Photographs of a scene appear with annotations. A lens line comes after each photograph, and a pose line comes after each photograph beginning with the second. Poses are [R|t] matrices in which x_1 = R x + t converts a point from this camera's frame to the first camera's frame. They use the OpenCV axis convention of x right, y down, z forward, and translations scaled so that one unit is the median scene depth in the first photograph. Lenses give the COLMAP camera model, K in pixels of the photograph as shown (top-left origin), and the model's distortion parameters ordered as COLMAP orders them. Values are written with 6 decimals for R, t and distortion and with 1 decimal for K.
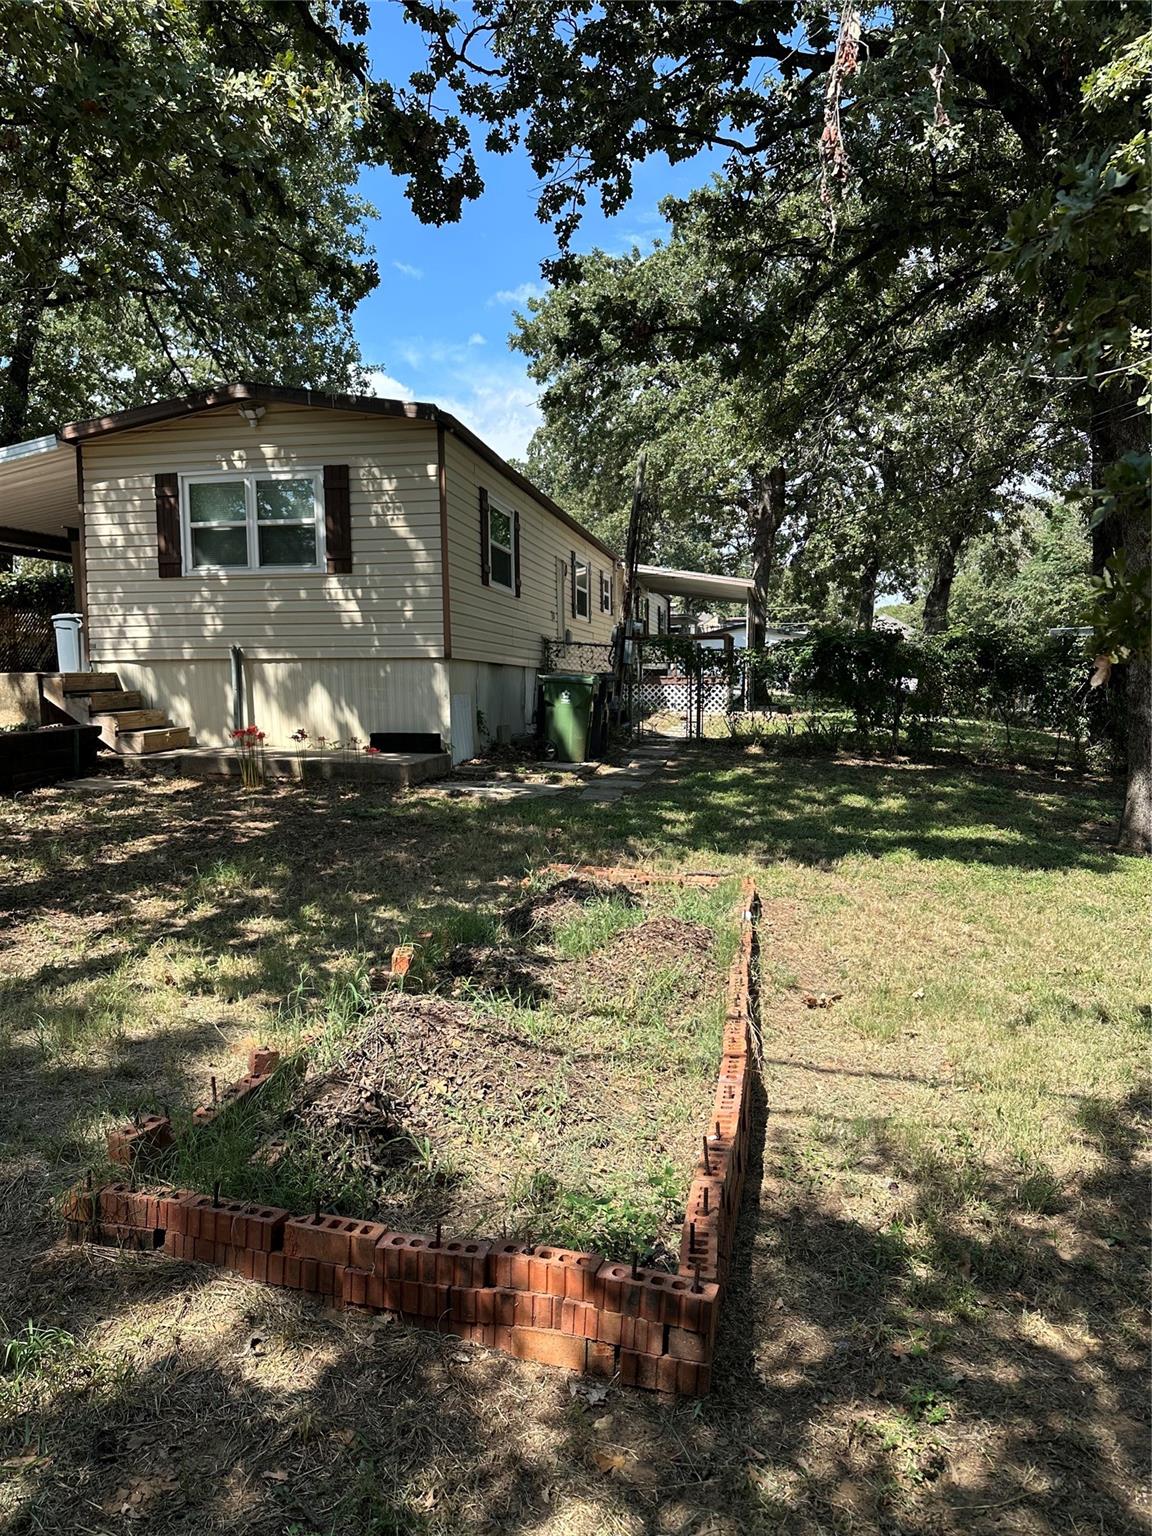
lens RADIAL K [[1066.1, 0, 580.1], [0, 1066.1, 760.1], [0, 0, 1]] dist [0.222697, -0.401715]
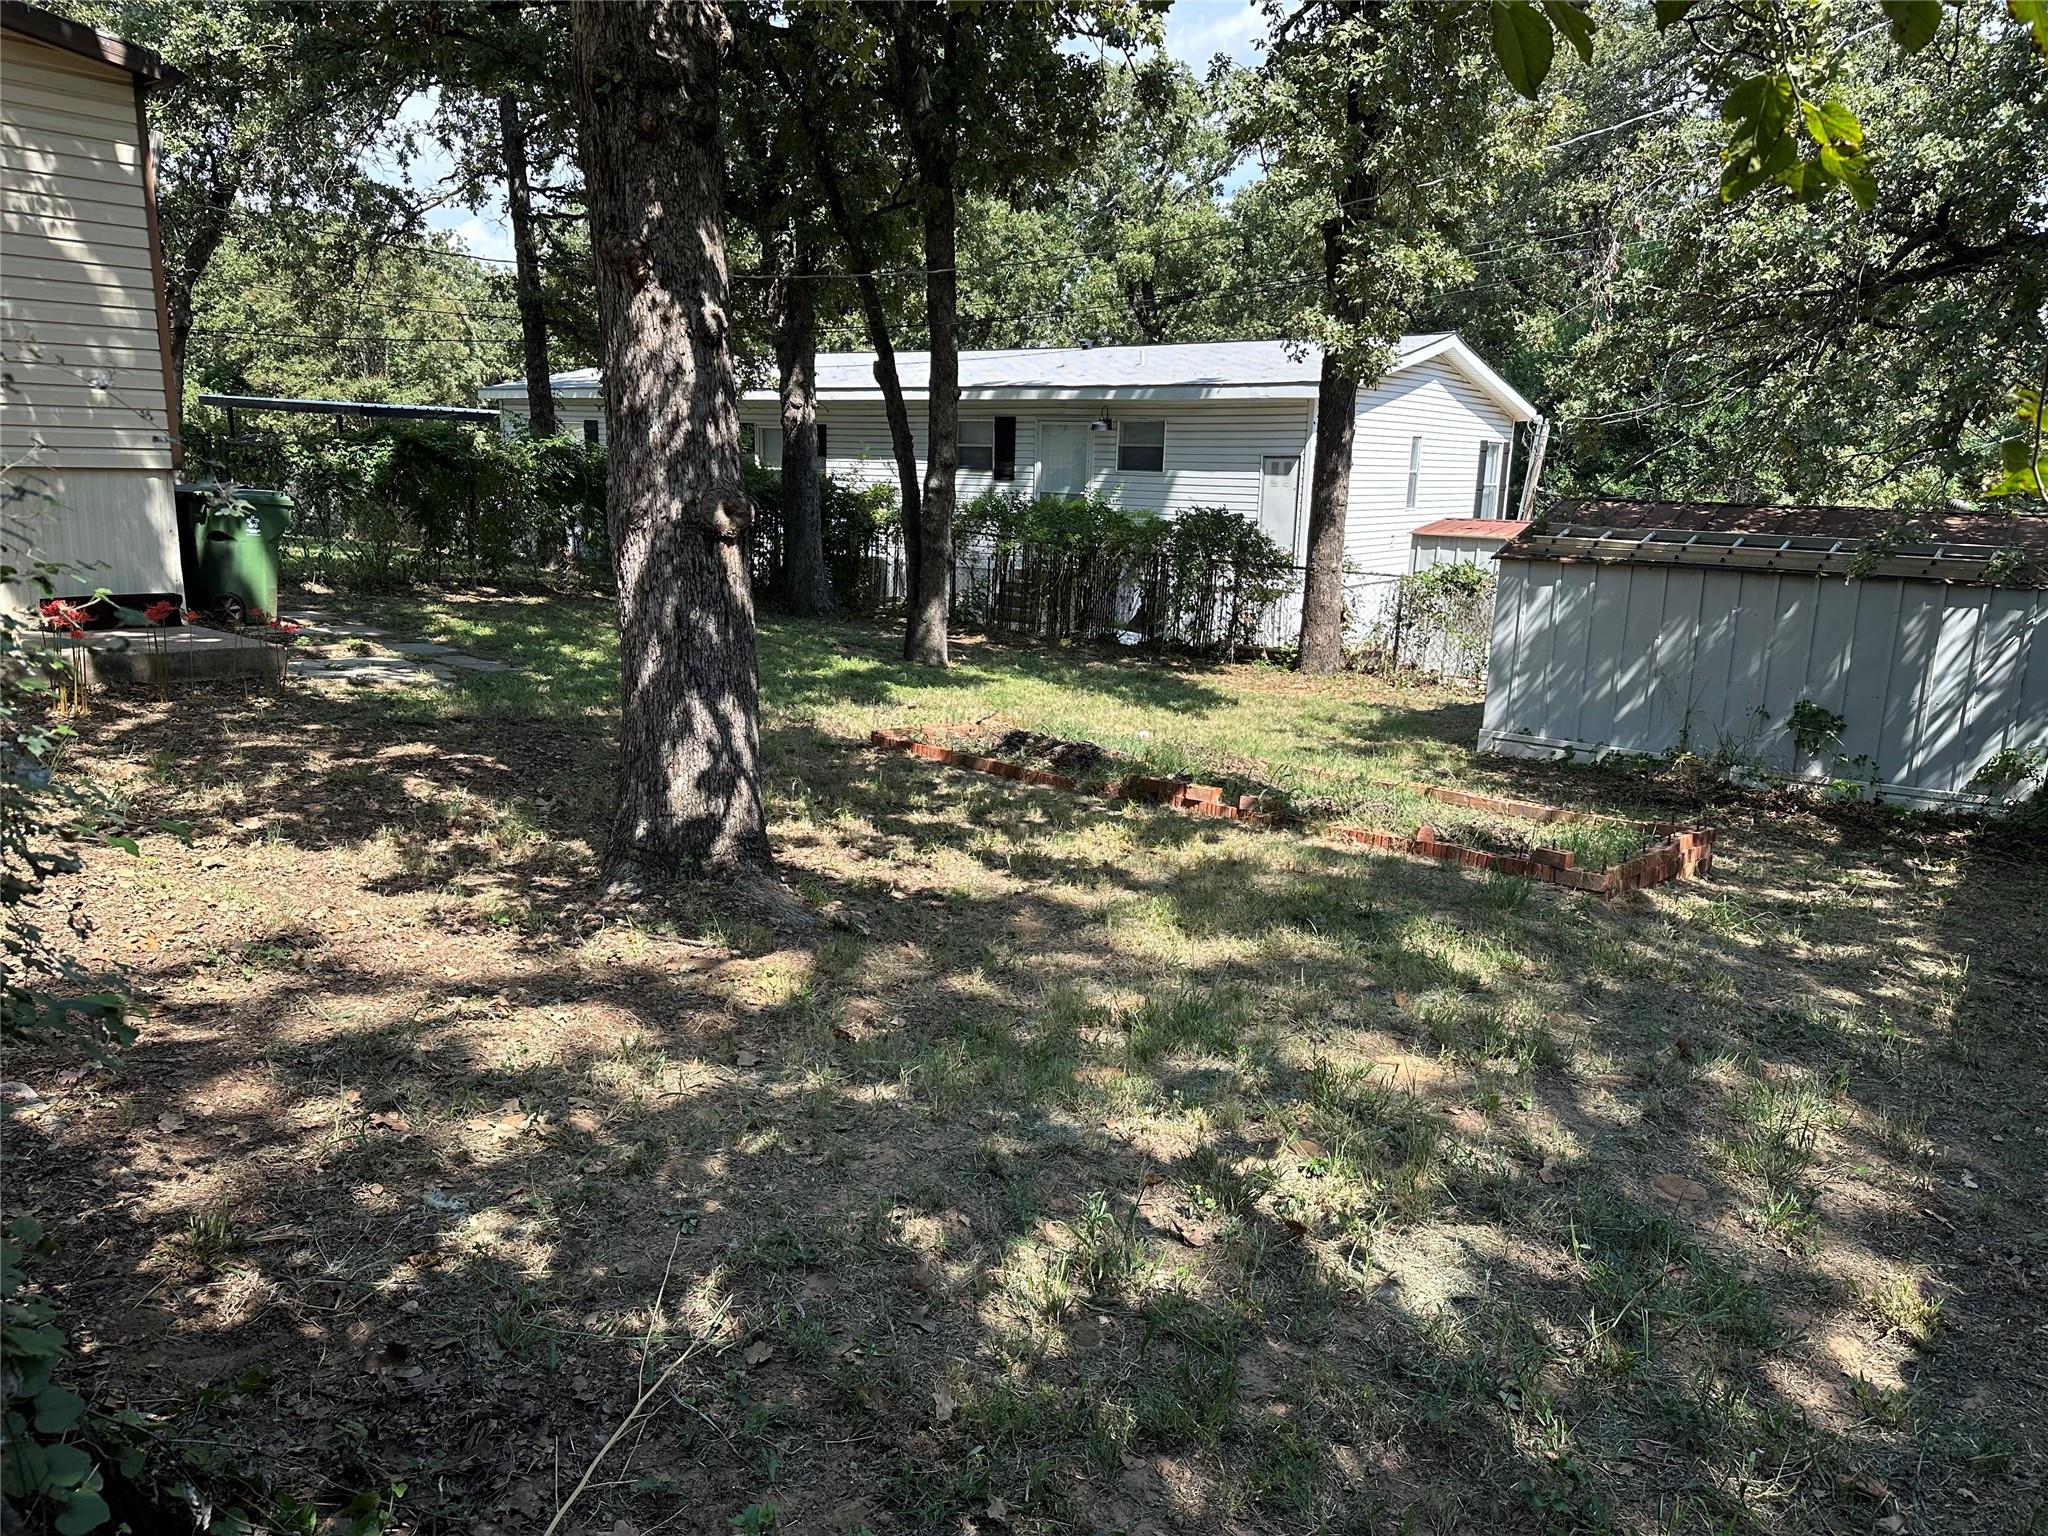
lens RADIAL K [[1426.9, 0, 1024.0], [0, 1426.9, 768.0], [0, 0, 1]] dist [0.039704, -0.035624]
pose [[0.450775, -0.160851, 0.878026, -0.655626], [0.030981, 0.985857, 0.164700, -0.046965], [-0.892100, -0.047040, 0.449383, 0.175277]]
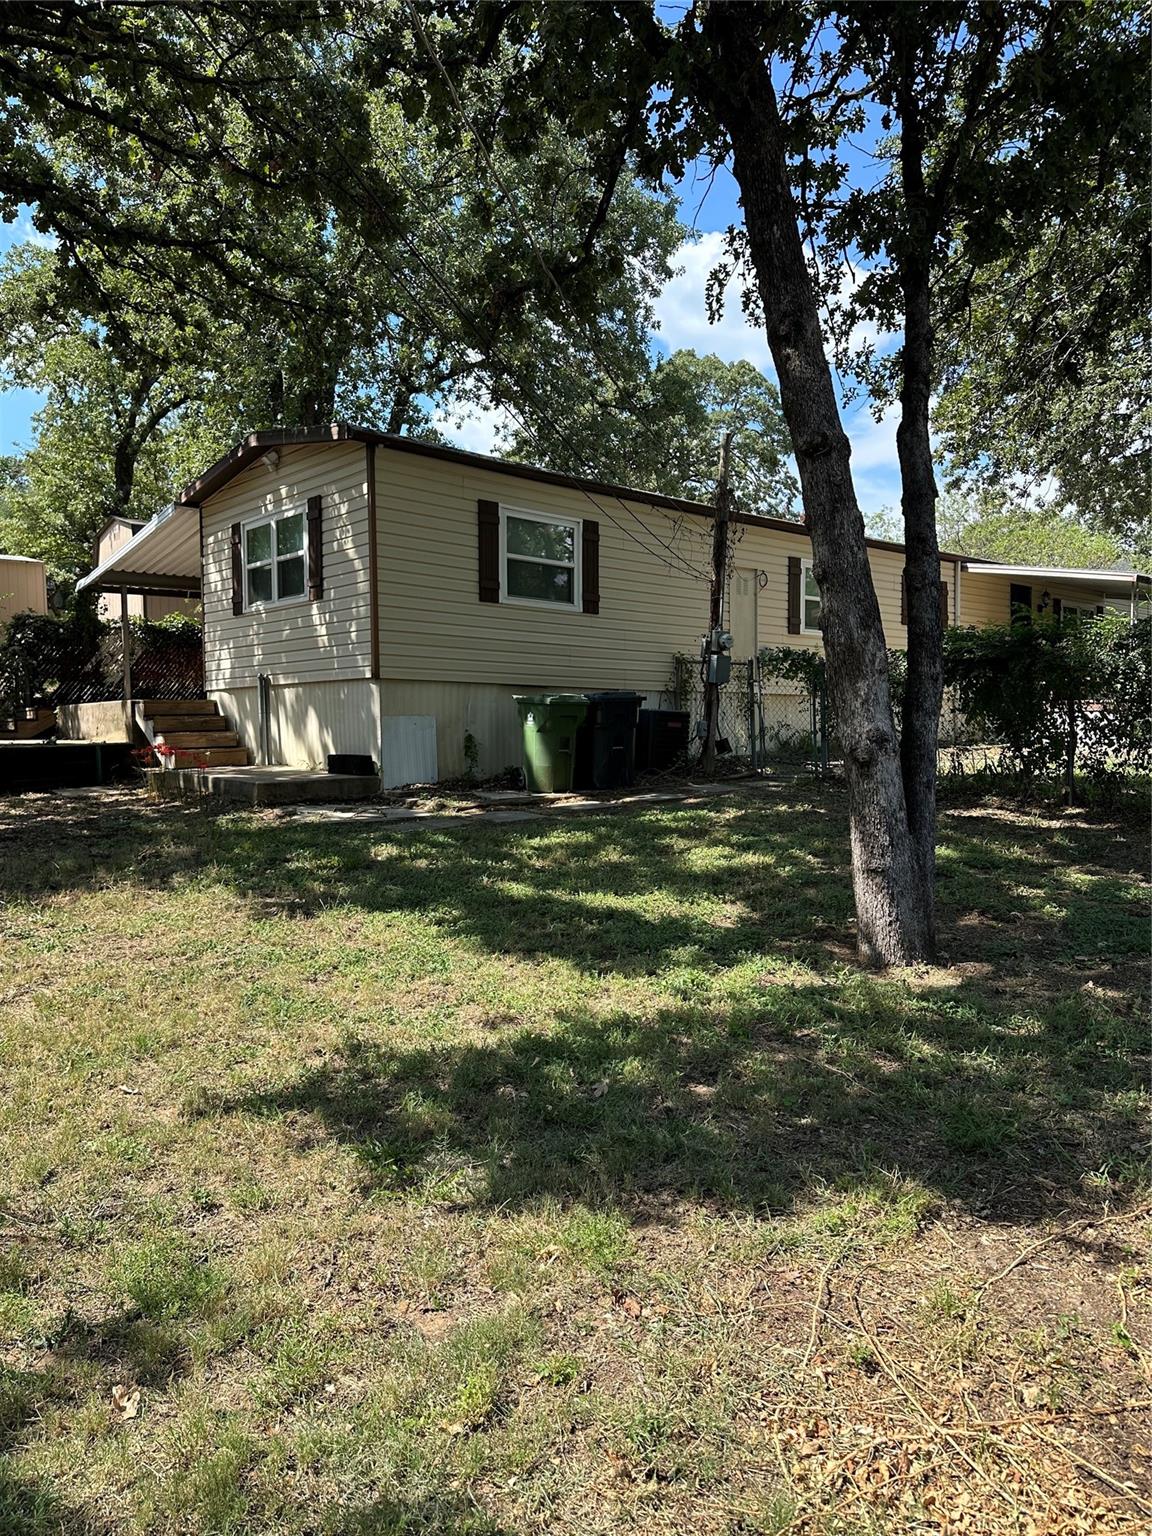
lens RADIAL K [[1066.1, 0, 580.1], [0, 1066.1, 760.1], [0, 0, 1]] dist [0.222697, -0.401715]
pose [[0.804765, 0.018923, -0.593291, 0.598145], [-0.040414, 0.998919, -0.022960, -0.005669], [0.592216, 0.042455, 0.804660, 0.322896]]
